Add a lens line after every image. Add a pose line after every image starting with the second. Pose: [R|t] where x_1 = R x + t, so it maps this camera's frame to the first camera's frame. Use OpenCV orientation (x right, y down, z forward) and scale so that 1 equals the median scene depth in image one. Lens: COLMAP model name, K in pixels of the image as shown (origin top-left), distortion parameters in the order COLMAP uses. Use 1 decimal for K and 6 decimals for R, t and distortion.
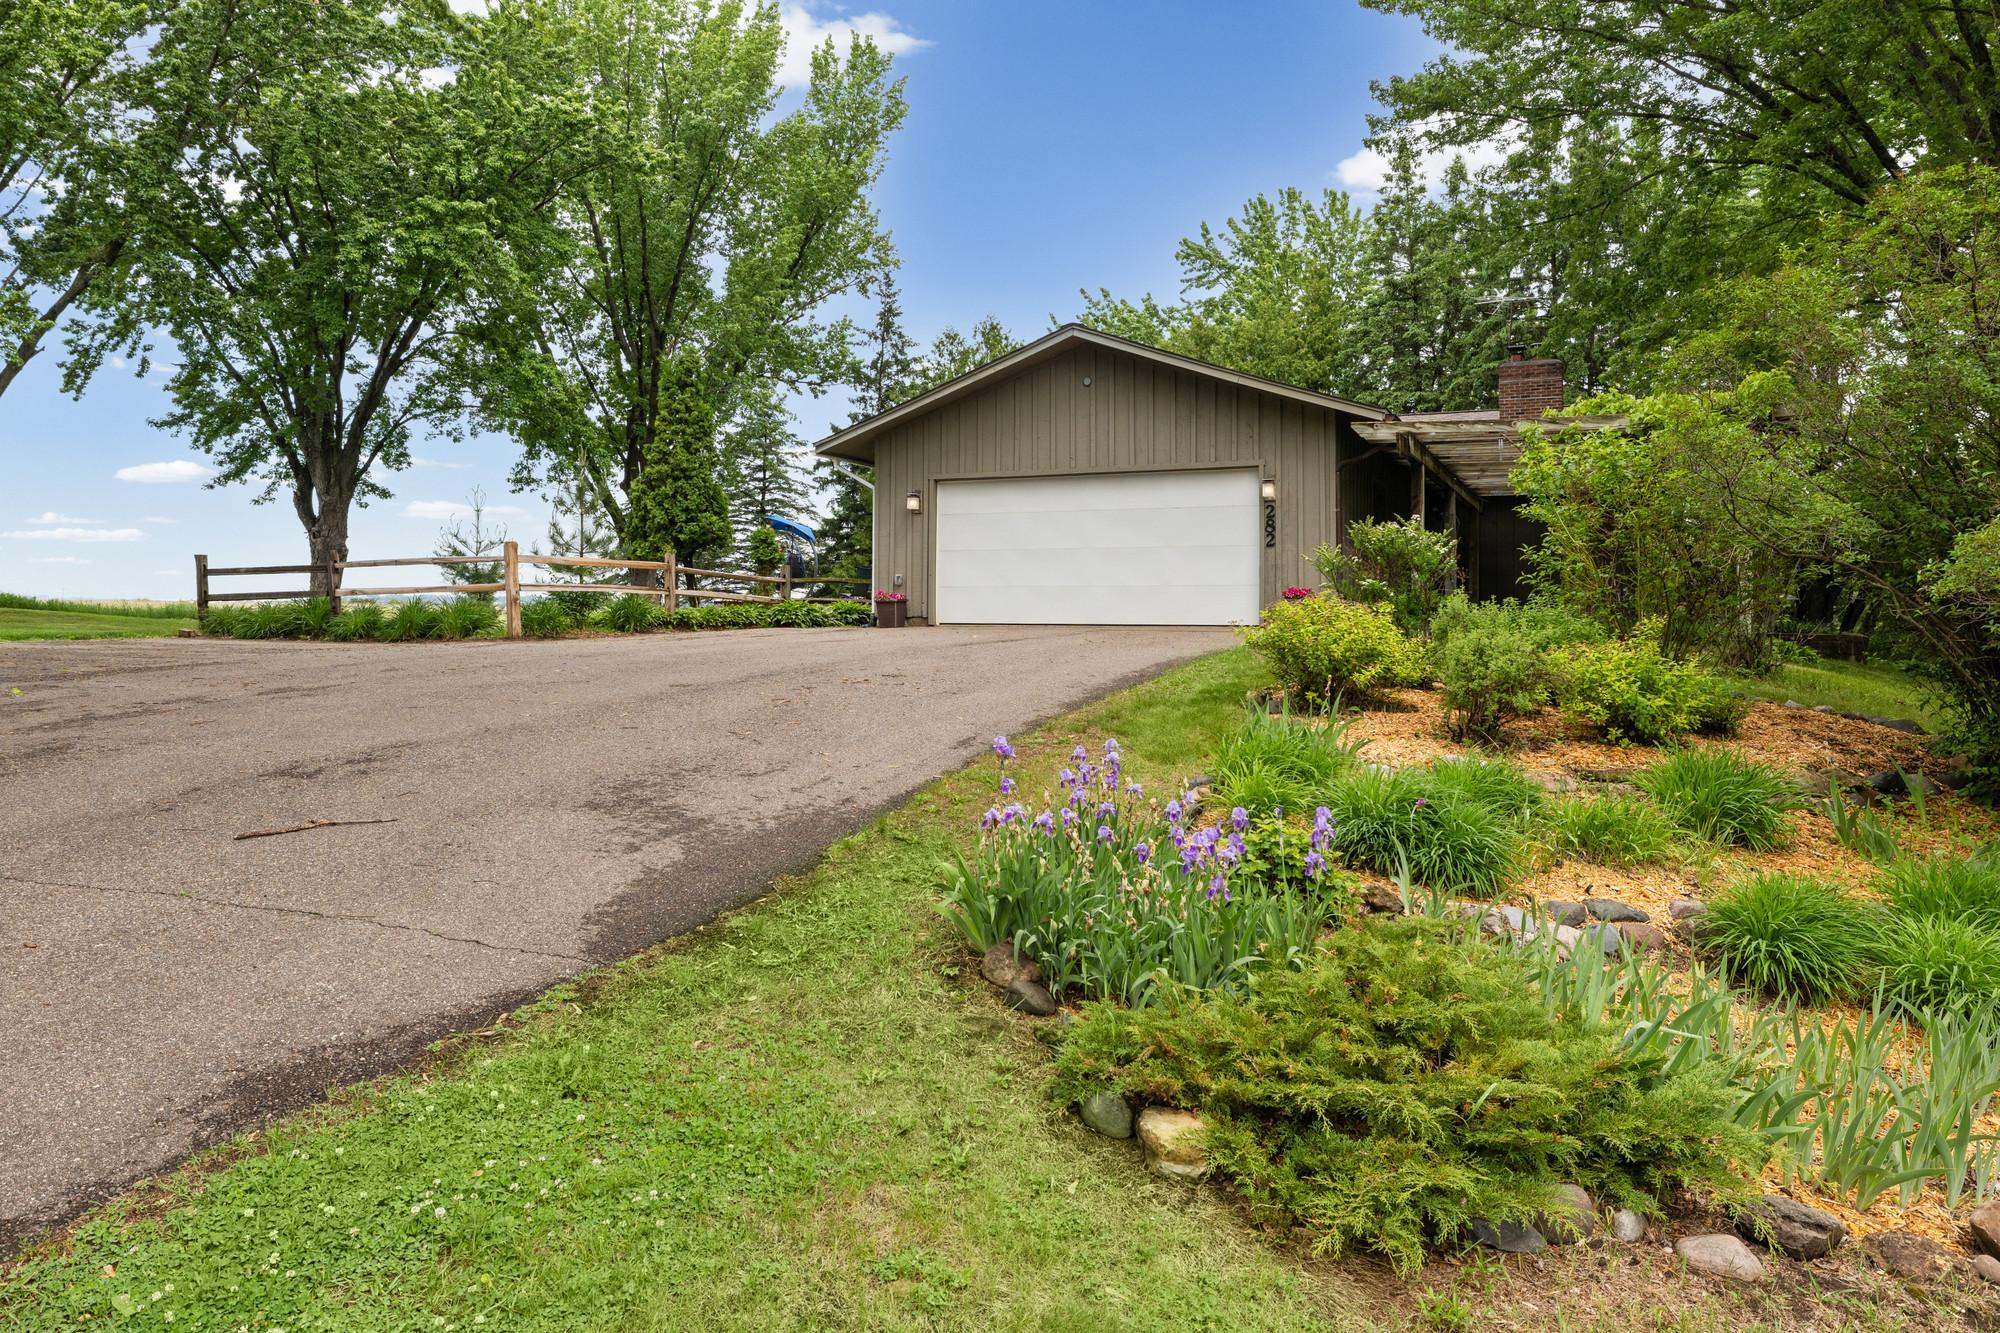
lens RADIAL K [[1354.9, 0, 1000.0], [0, 1354.9, 666.5], [0, 0, 1]] dist [0.000073, -0.000885]
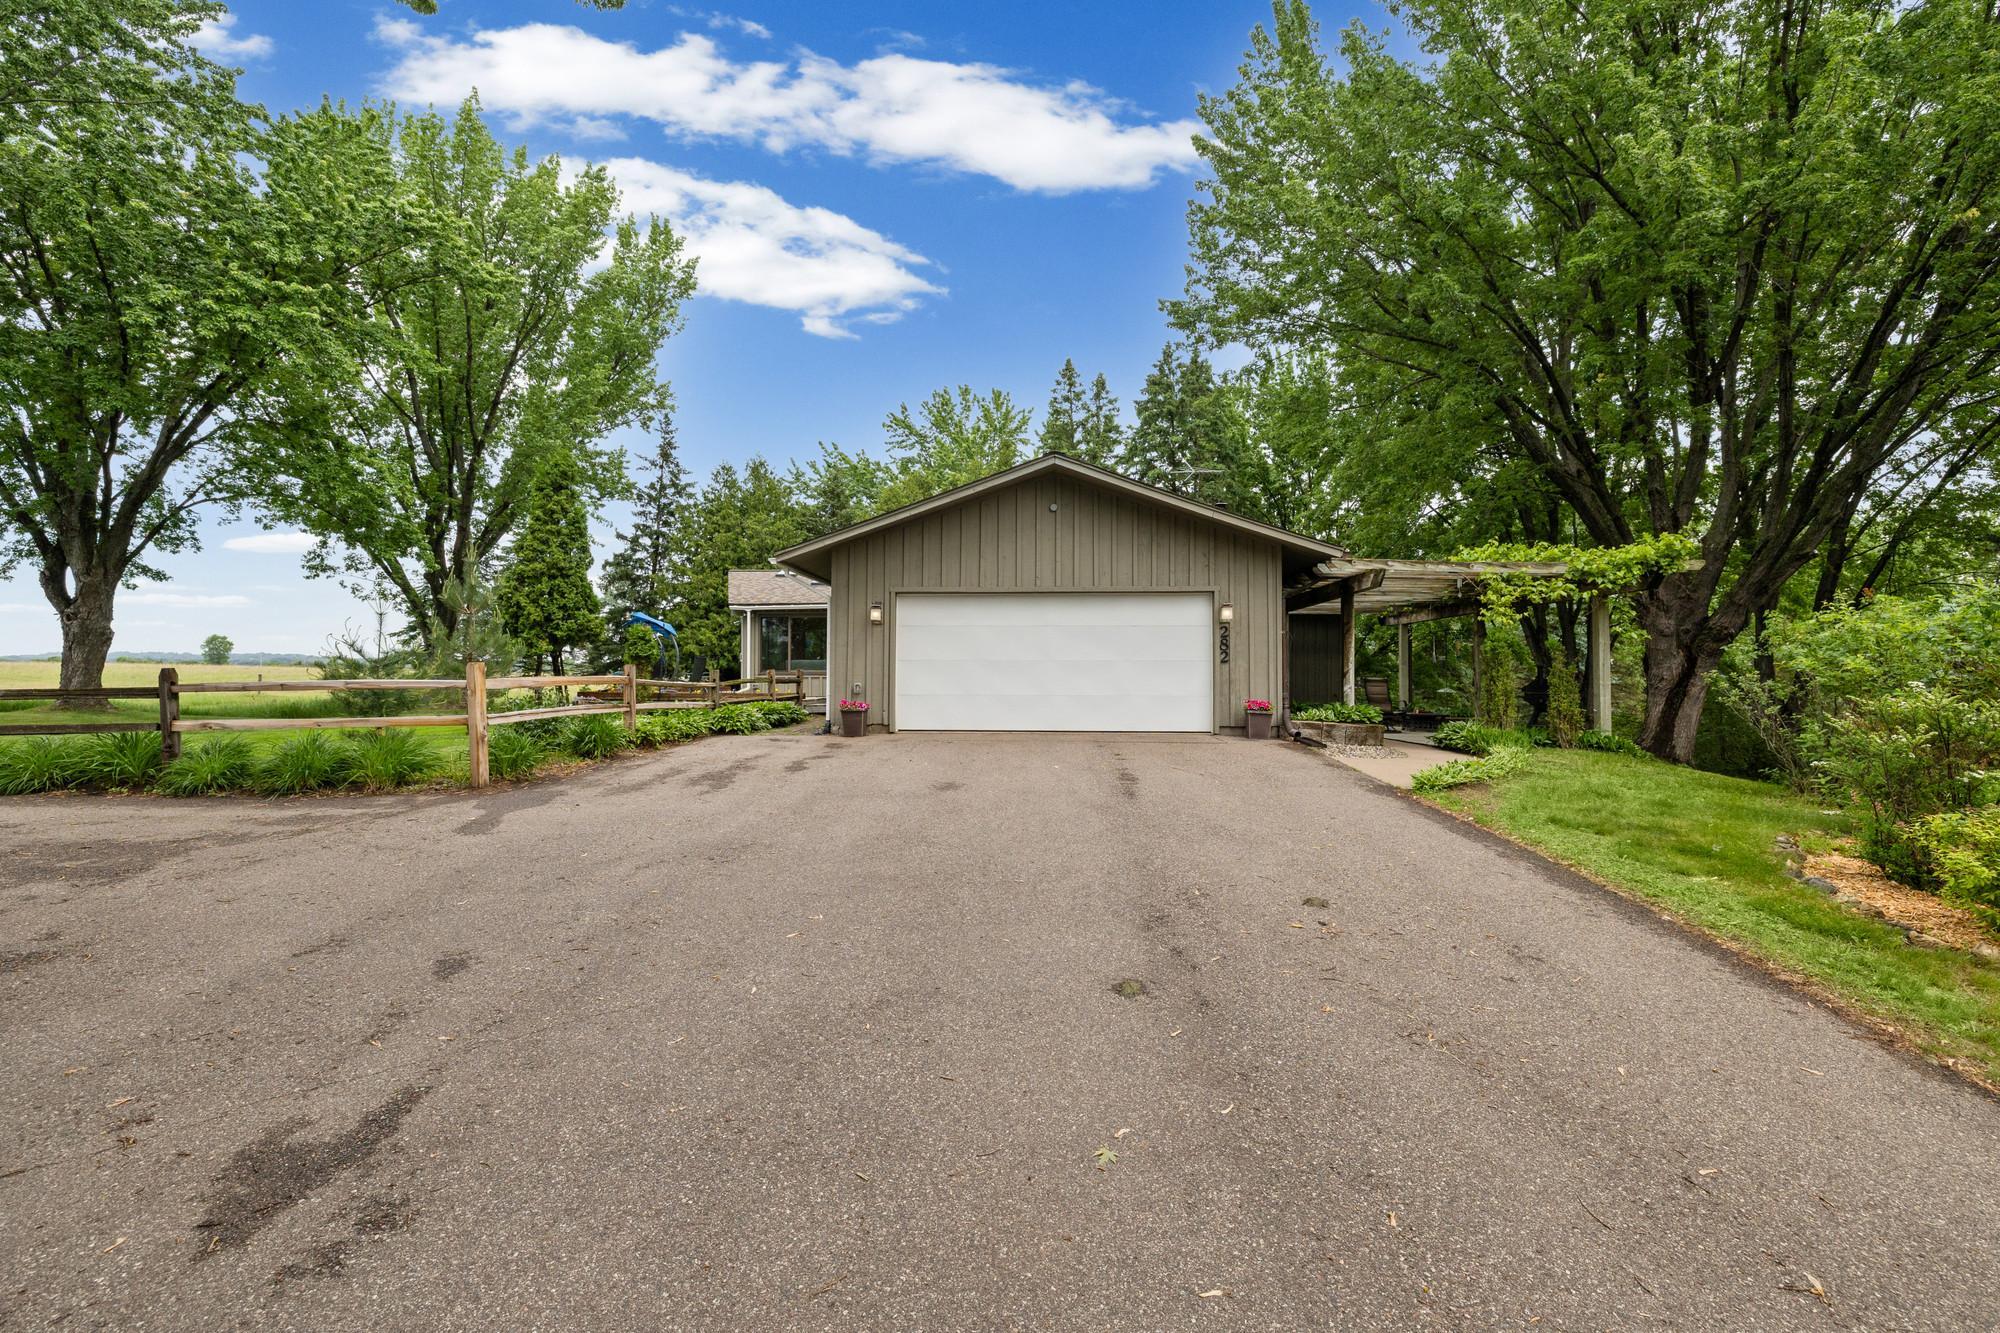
lens RADIAL K [[861.3, 0, 989.2], [0, 861.3, 673.8], [0, 0, 1]] dist [-0.000037, 0.000247]
pose [[0.931831, -0.004007, 0.362869, -0.120030], [0.014735, 0.999532, -0.026802, -0.030788], [-0.362592, 0.030322, 0.931455, 0.196469]]
